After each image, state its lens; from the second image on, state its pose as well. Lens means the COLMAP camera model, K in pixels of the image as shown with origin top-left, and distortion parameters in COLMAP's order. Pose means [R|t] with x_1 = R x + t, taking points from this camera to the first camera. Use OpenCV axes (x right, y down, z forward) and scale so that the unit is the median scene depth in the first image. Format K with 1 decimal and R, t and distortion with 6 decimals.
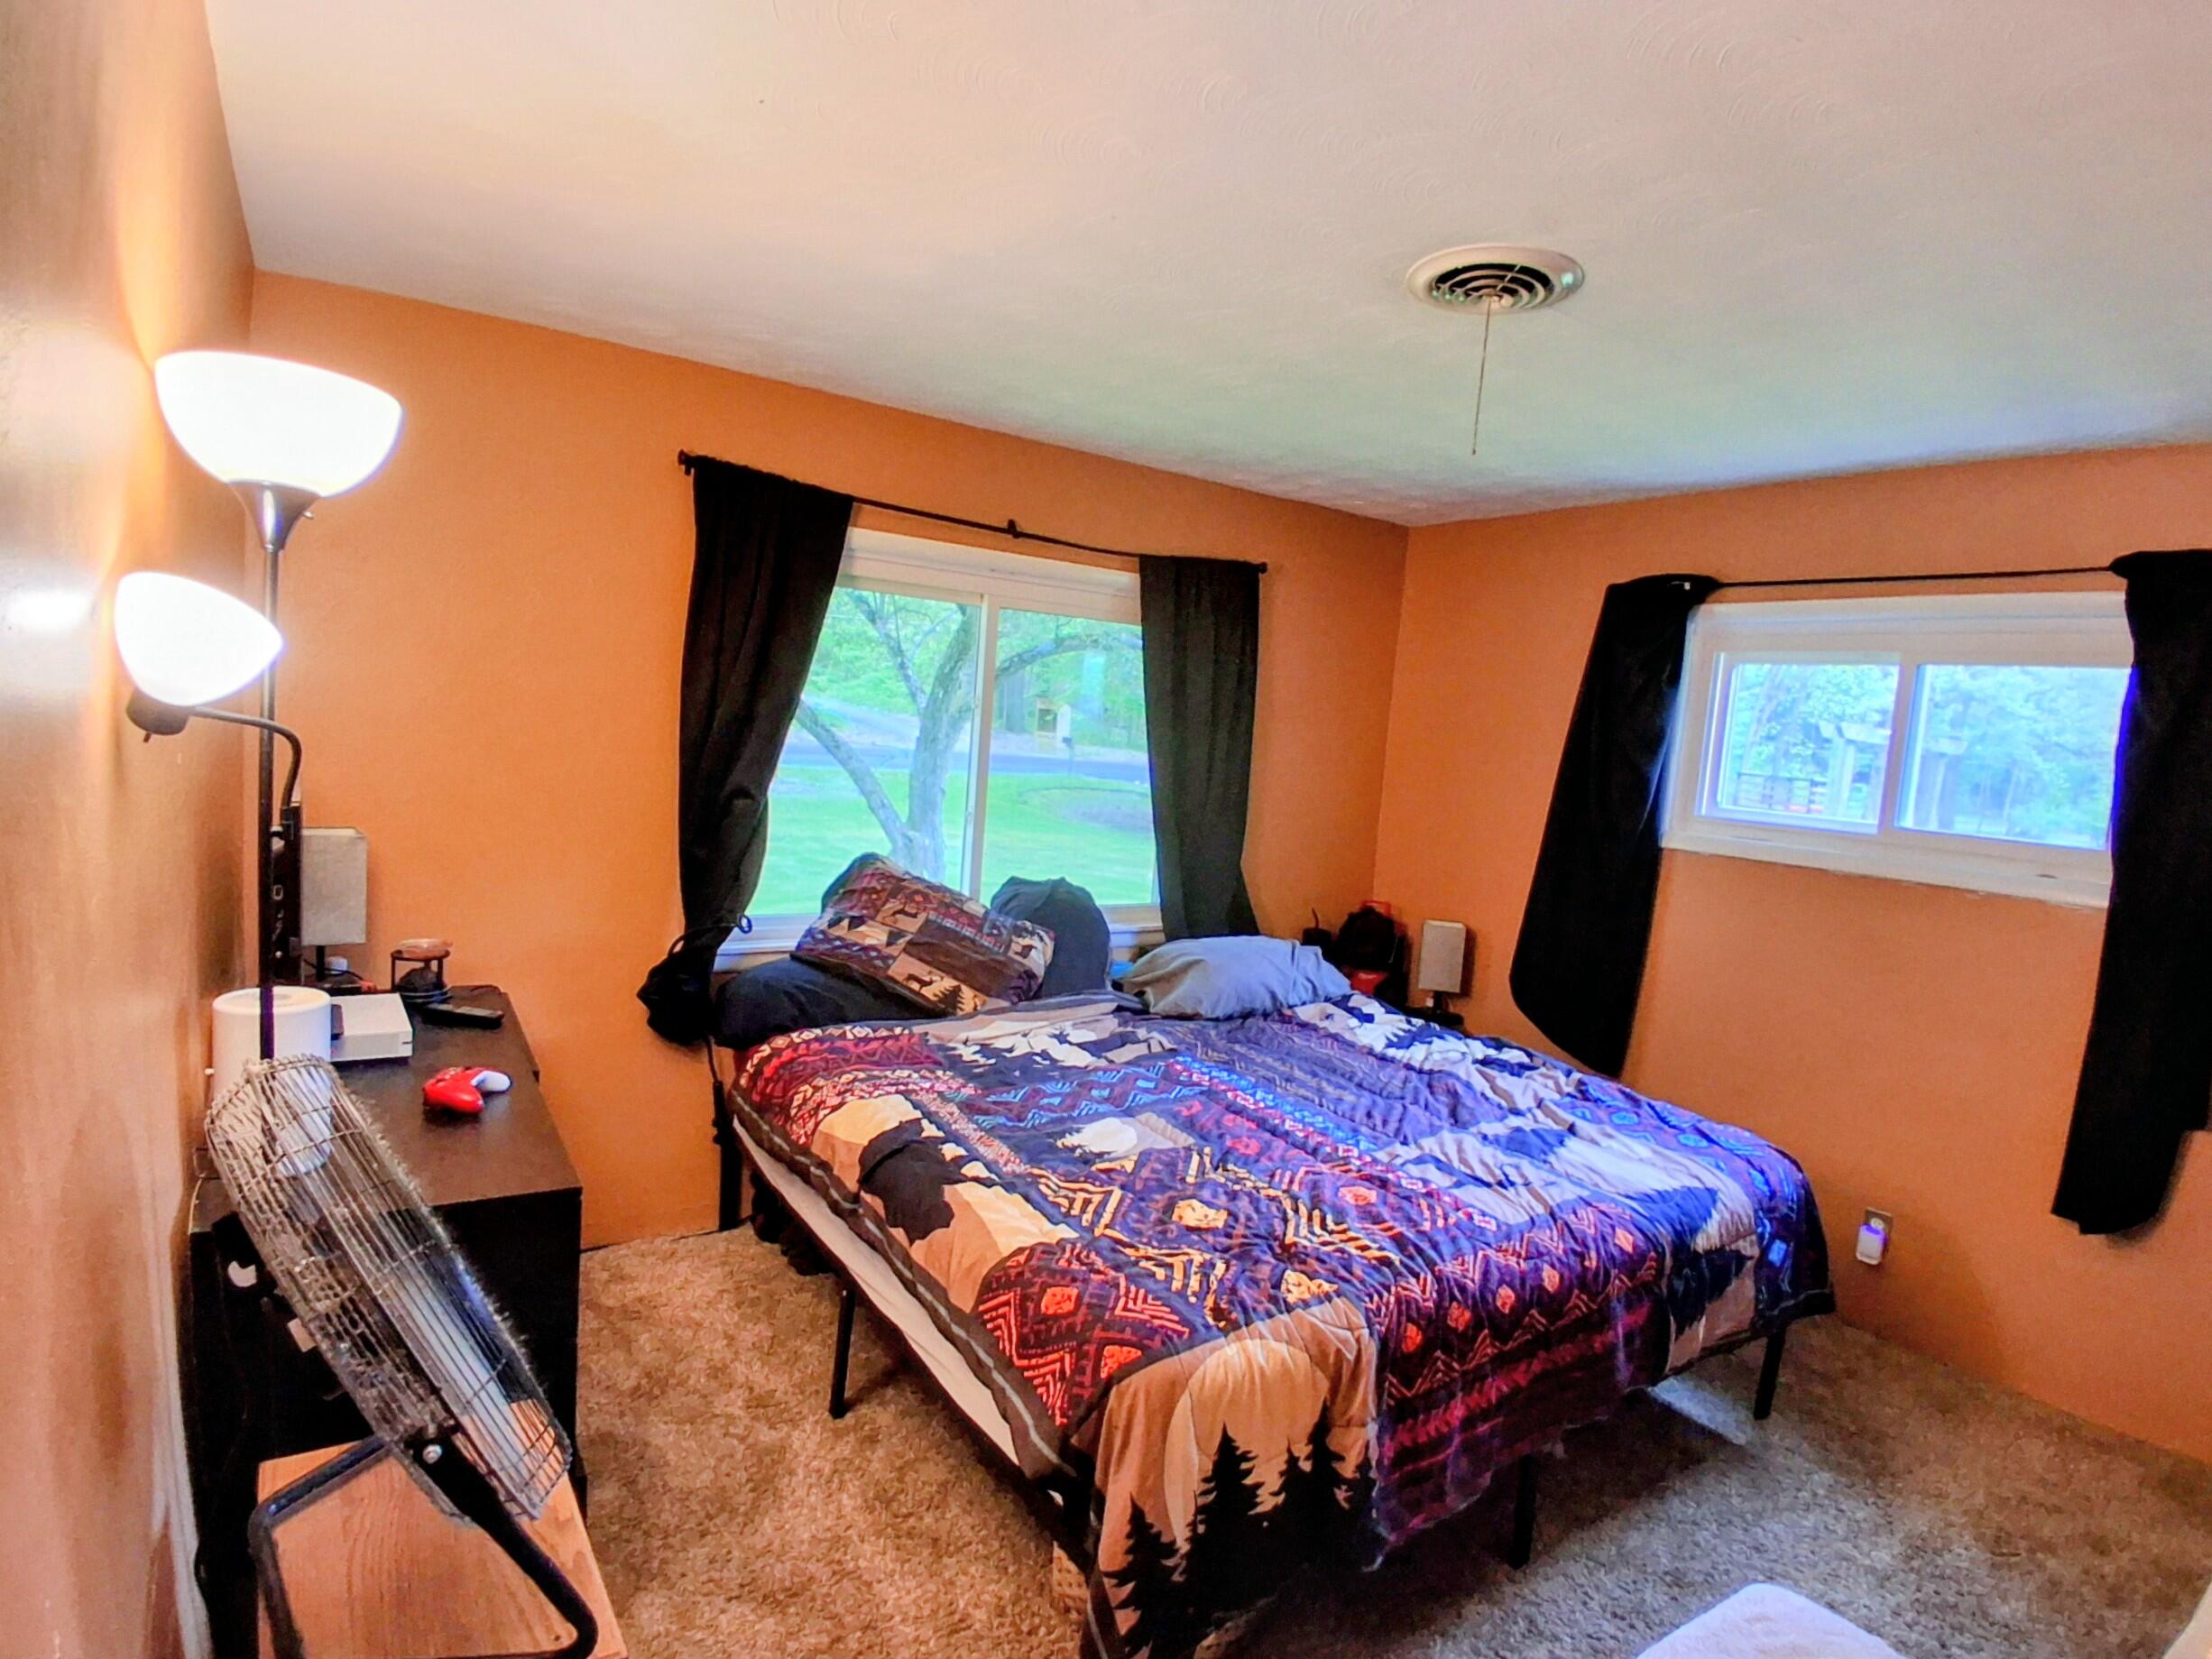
lens RADIAL K [[1146.2, 0, 1139.9], [0, 1146.2, 833.1], [0, 0, 1]] dist [0.000796, -0.043557]
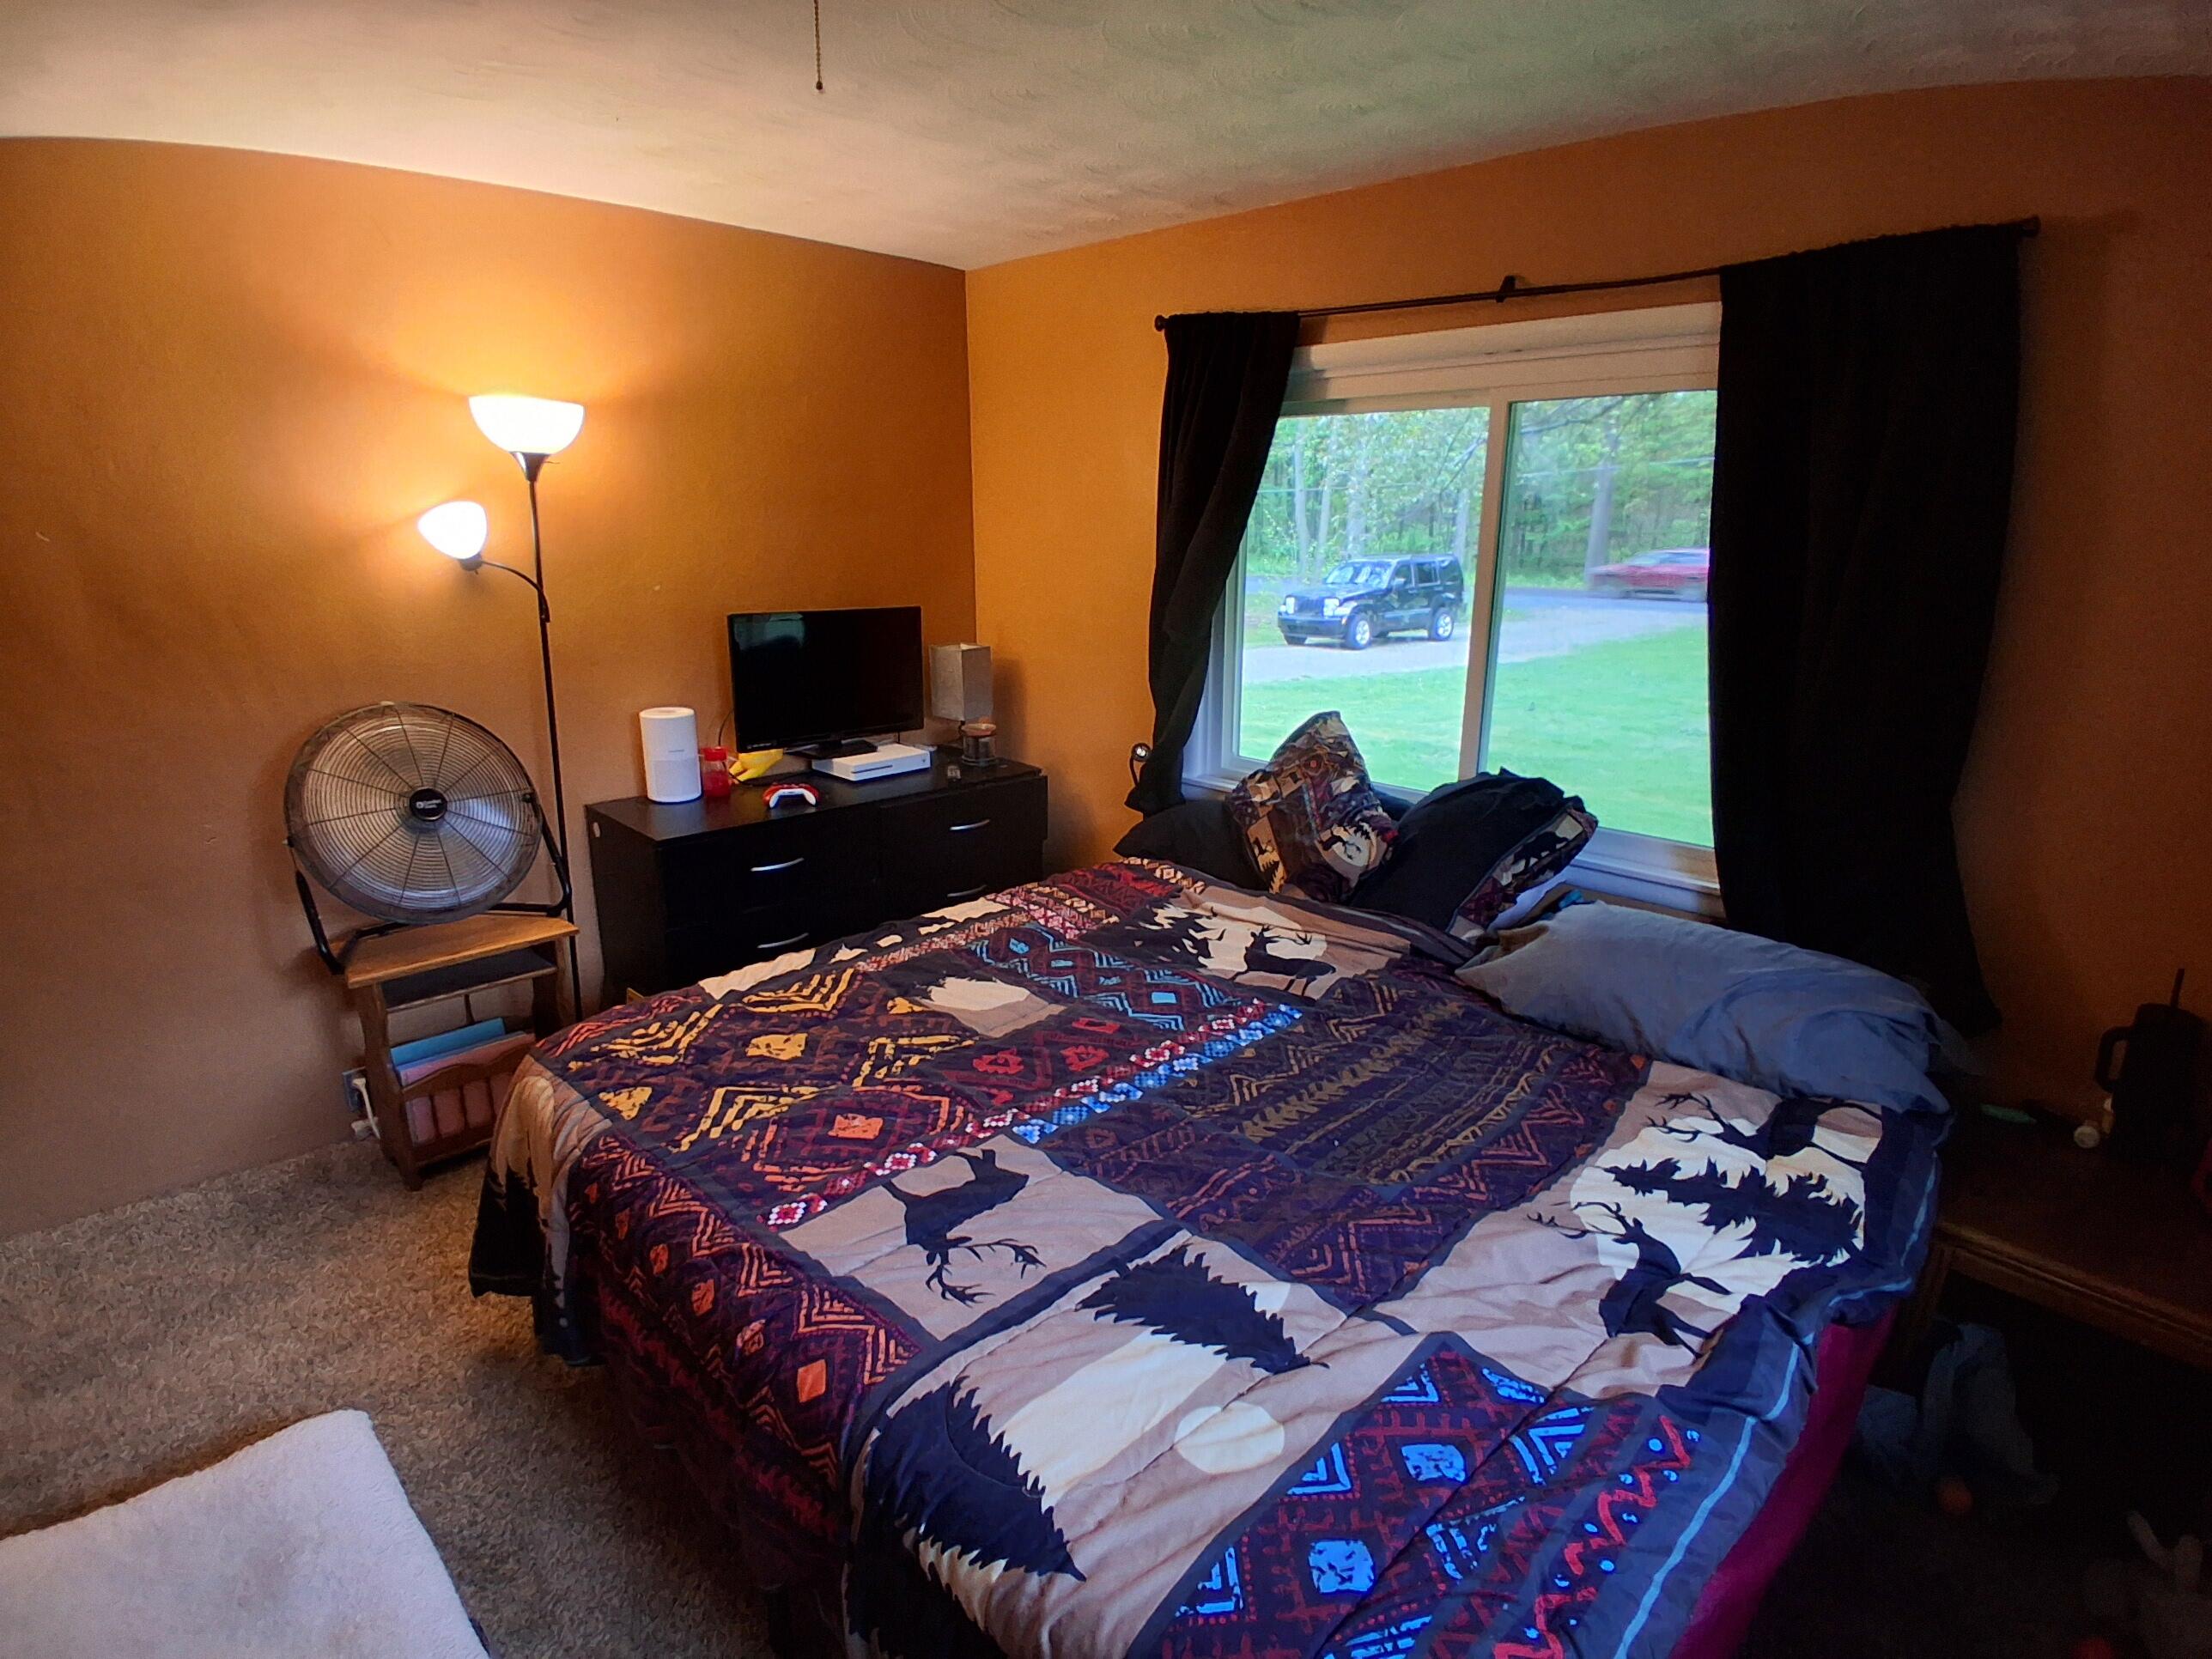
lens RADIAL K [[1146.2, 0, 1139.9], [0, 1146.2, 833.1], [0, 0, 1]] dist [0.000796, -0.043557]
pose [[0.192808, 0.183958, -0.963839, 0.757895], [-0.092466, 0.981305, 0.168794, -0.032513], [0.976870, 0.056577, 0.206213, 0.798105]]
